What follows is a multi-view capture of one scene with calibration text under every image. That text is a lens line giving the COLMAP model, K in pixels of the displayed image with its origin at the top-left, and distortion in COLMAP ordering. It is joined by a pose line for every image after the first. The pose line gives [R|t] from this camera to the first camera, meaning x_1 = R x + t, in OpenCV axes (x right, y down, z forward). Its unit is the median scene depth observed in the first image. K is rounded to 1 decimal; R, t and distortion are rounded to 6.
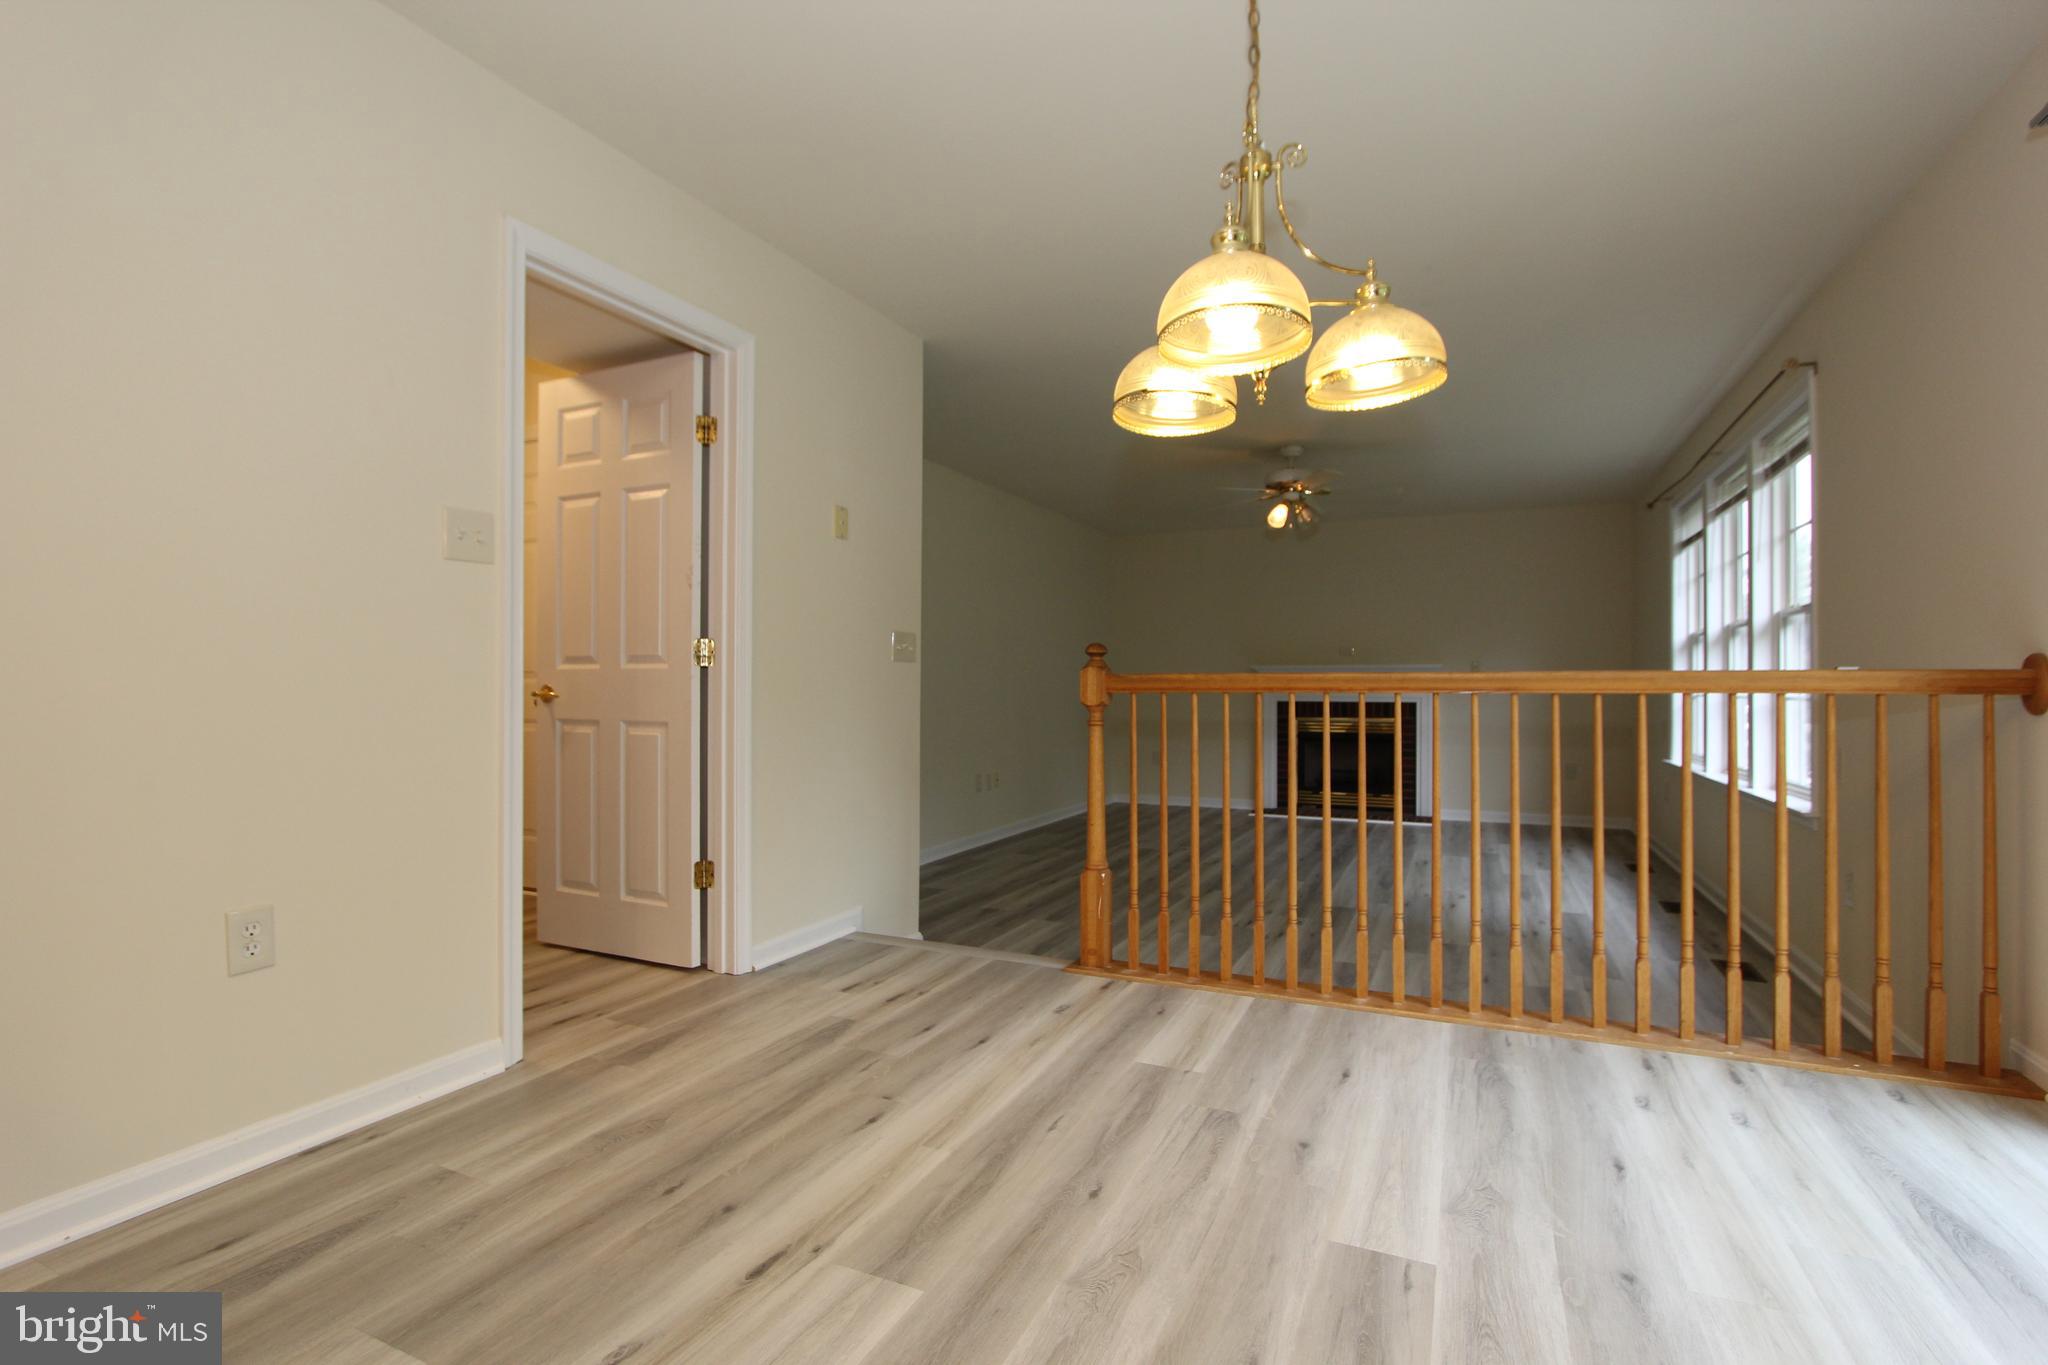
lens RADIAL K [[950.4, 0, 1026.1], [0, 950.4, 695.9], [0, 0, 1]] dist [-0.020408, 0.003426]
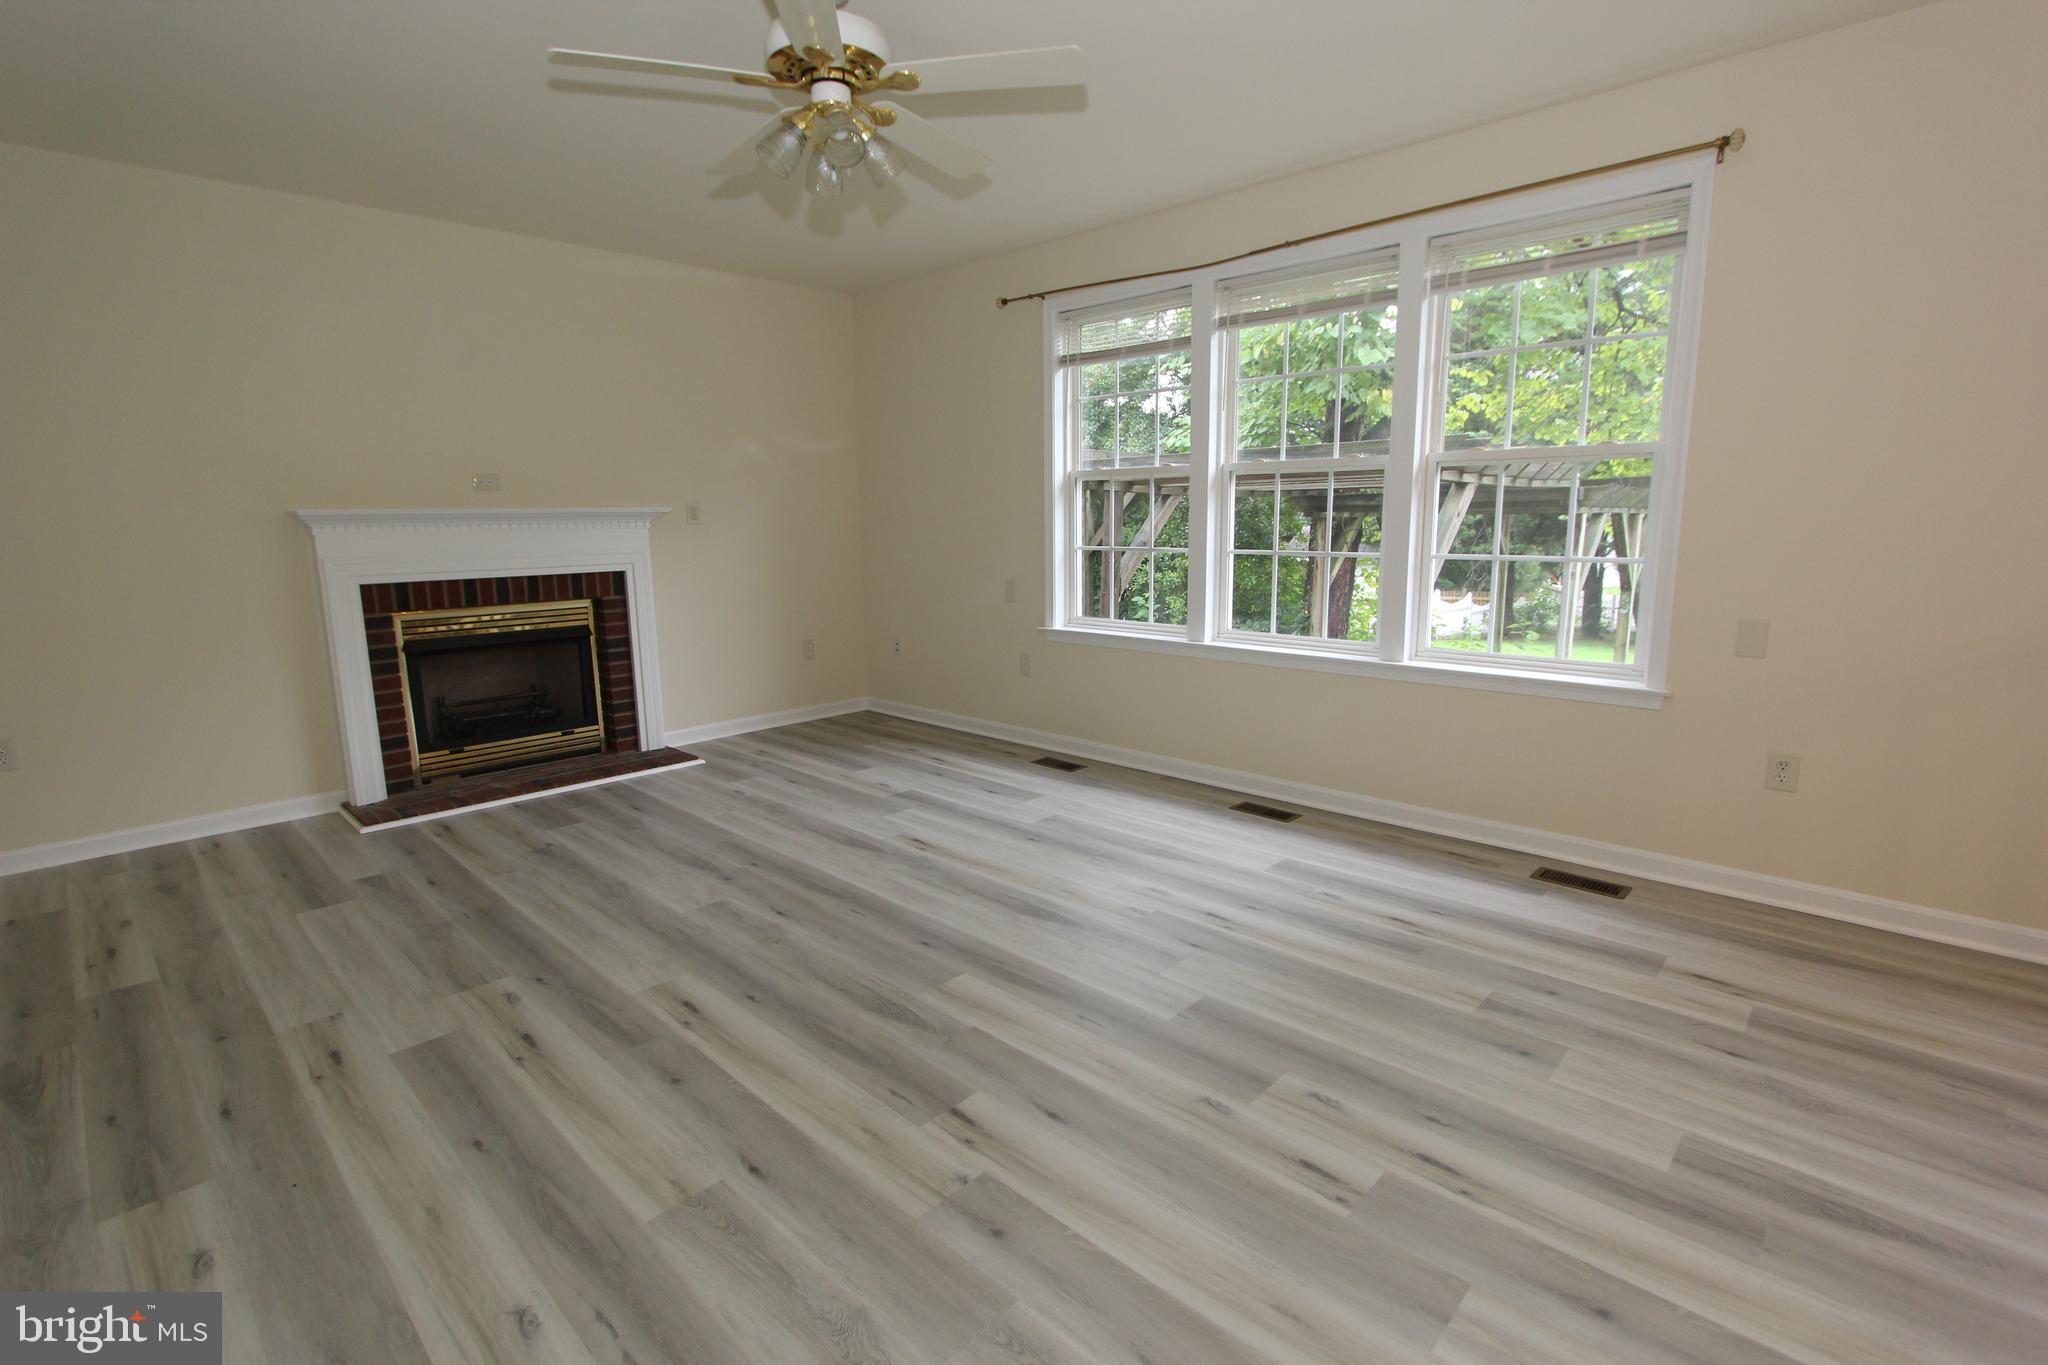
lens RADIAL K [[950.4, 0, 1019.6], [0, 950.4, 672.6], [0, 0, 1]] dist [-0.020408, 0.003426]
pose [[0.324523, -0.160777, 0.932113, -0.272875], [0.020995, 0.986430, 0.162837, -0.071149], [-0.945645, -0.033274, 0.323495, 1.839576]]
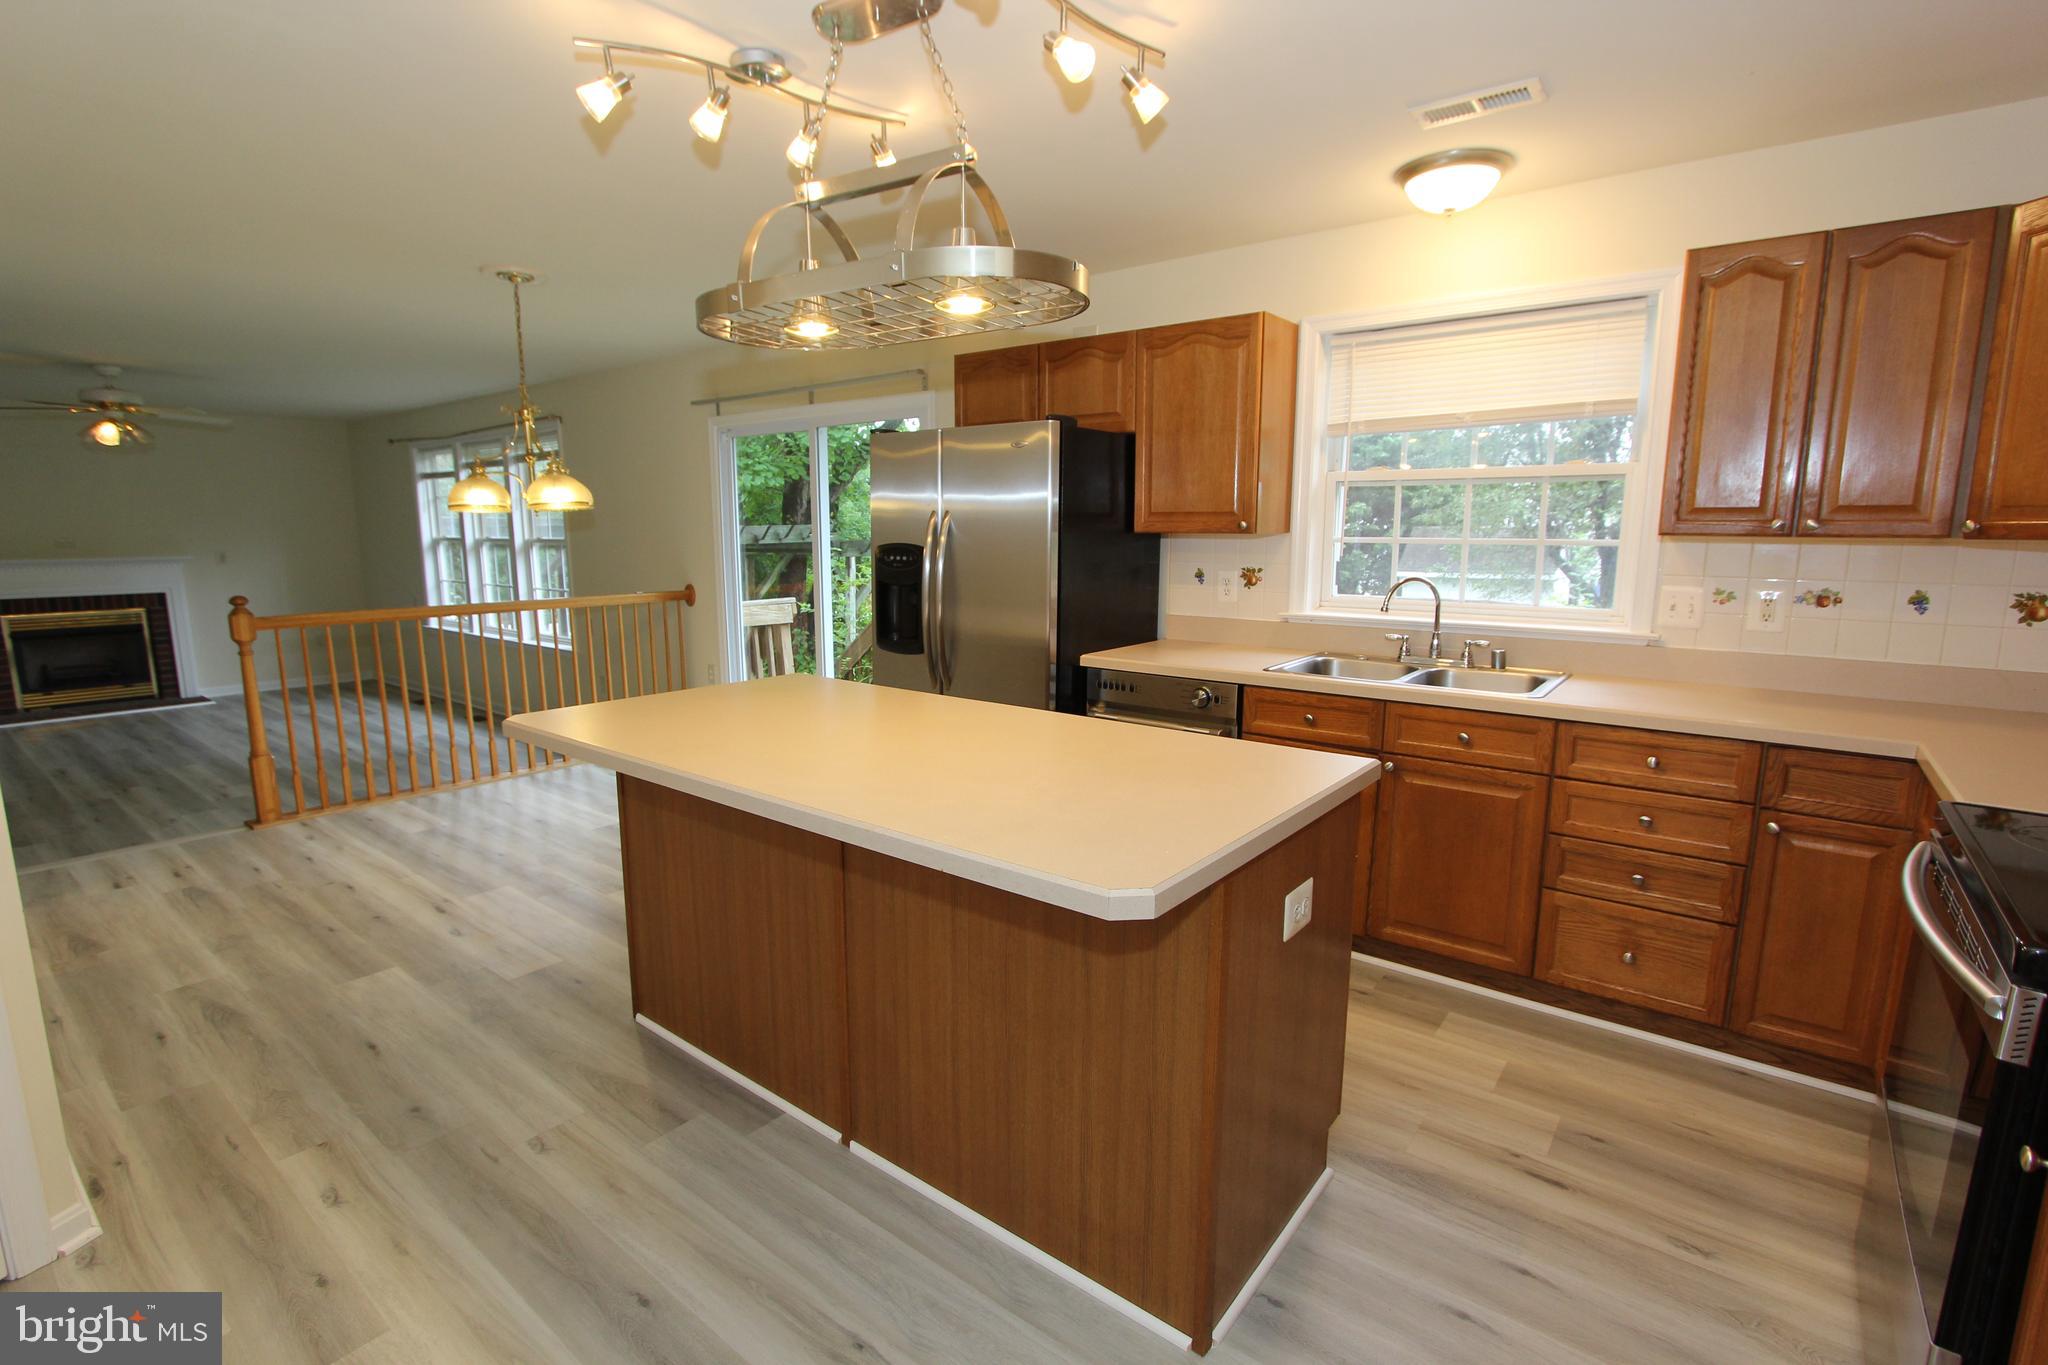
lens RADIAL K [[950.4, 0, 1019.4], [0, 950.4, 679.7], [0, 0, 1]] dist [-0.020408, 0.003426]
pose [[0.229731, -0.158074, 0.960331, -1.257046], [0.007913, 0.986993, 0.160570, -0.183362], [-0.973222, -0.029289, 0.227993, -0.530793]]
